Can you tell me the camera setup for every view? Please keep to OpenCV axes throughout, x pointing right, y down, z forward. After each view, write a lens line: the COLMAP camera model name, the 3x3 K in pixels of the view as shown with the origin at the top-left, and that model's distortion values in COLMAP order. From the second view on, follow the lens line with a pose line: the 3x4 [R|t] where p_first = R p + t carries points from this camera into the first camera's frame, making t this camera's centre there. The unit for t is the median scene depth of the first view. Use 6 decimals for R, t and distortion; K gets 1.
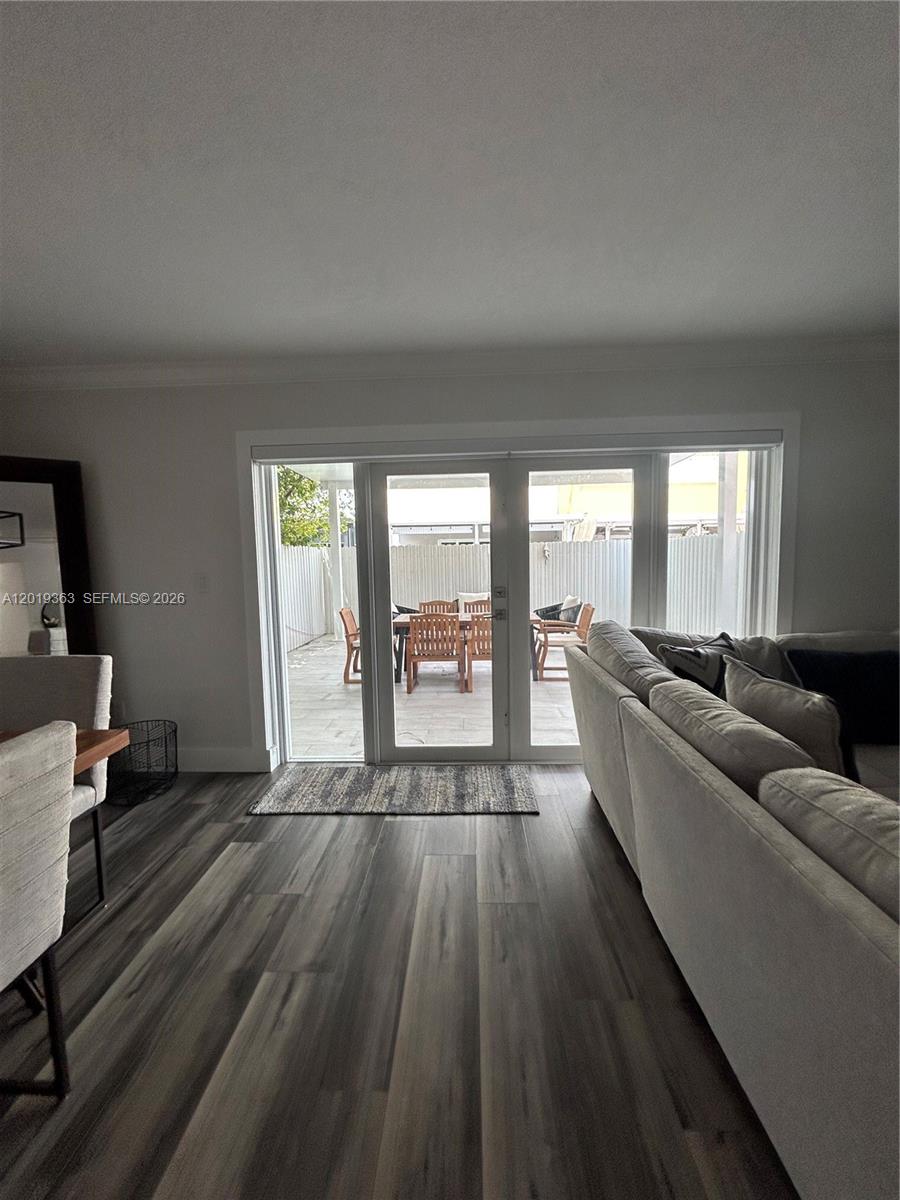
lens RADIAL K [[487.3, 0, 452.0], [0, 487.3, 597.1], [0, 0, 1]] dist [0.003468, 0.000754]
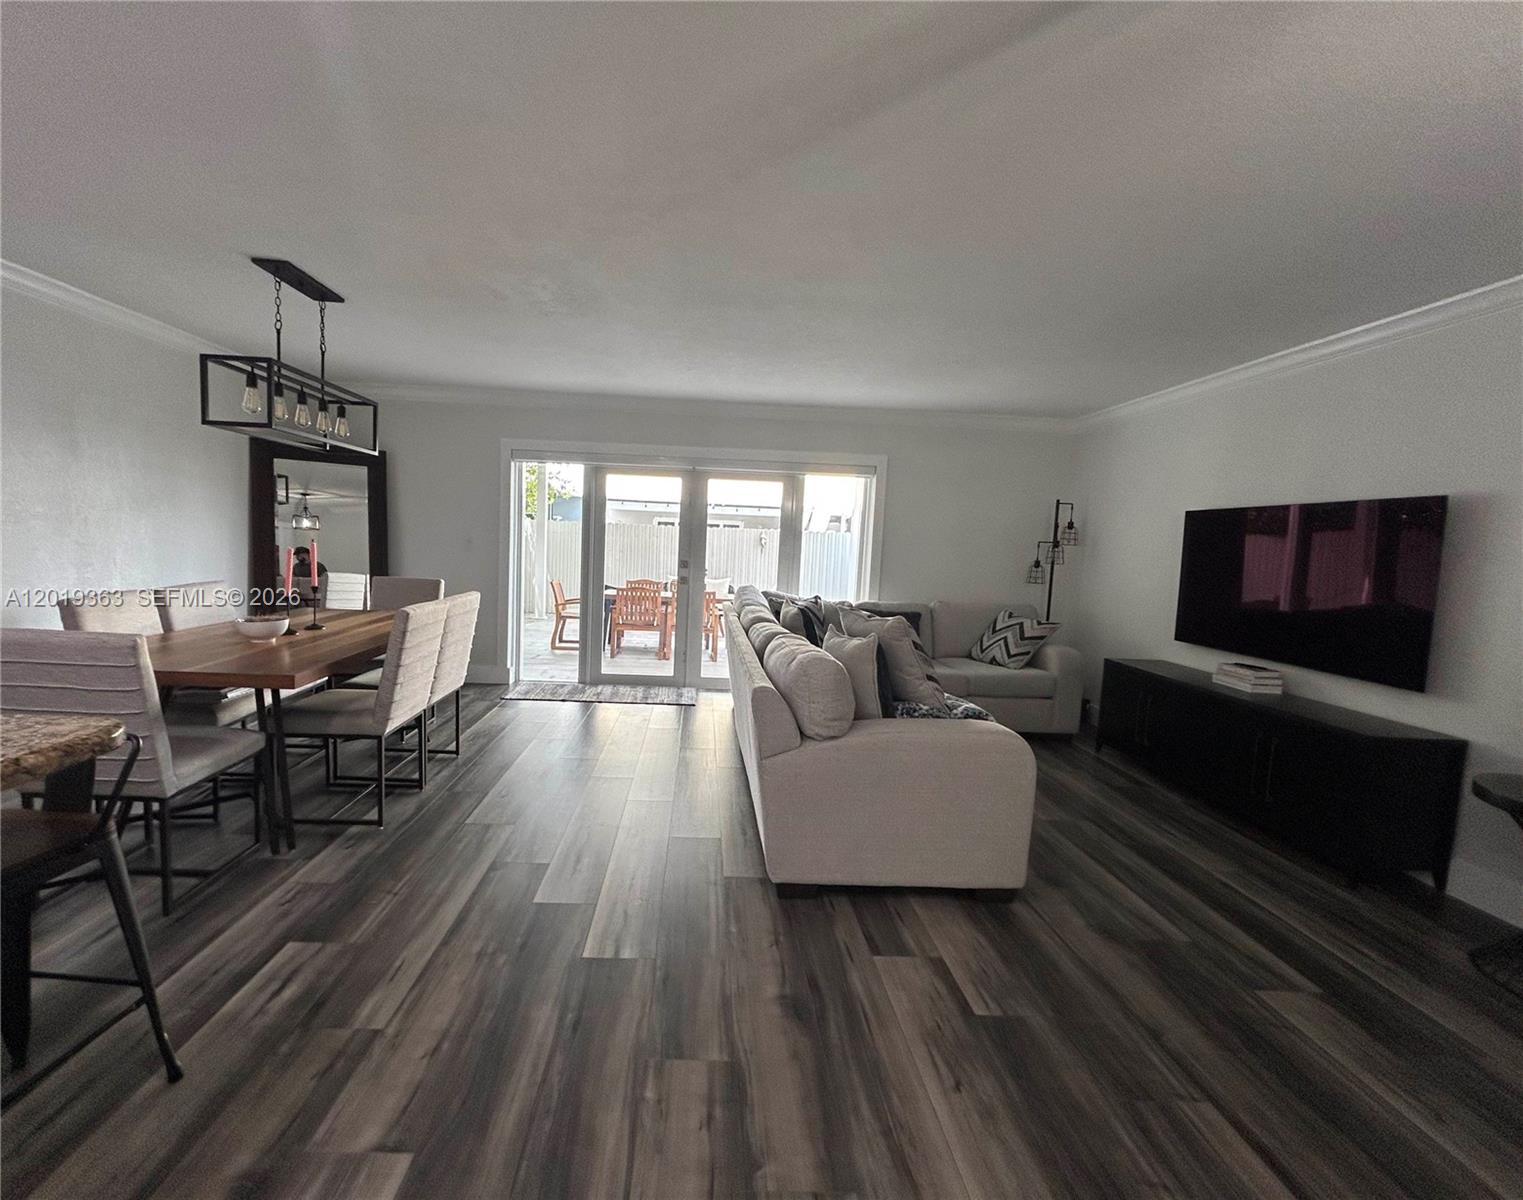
lens RADIAL K [[645.6, 0, 715.6], [0, 645.6, 594.3], [0, 0, 1]] dist [0.012899, 0.000069]
pose [[0.995998, 0.058643, 0.067447, 0.068330], [-0.058684, 0.998276, -0.001376, 0.072728], [-0.067411, -0.002588, 0.997722, -0.846856]]
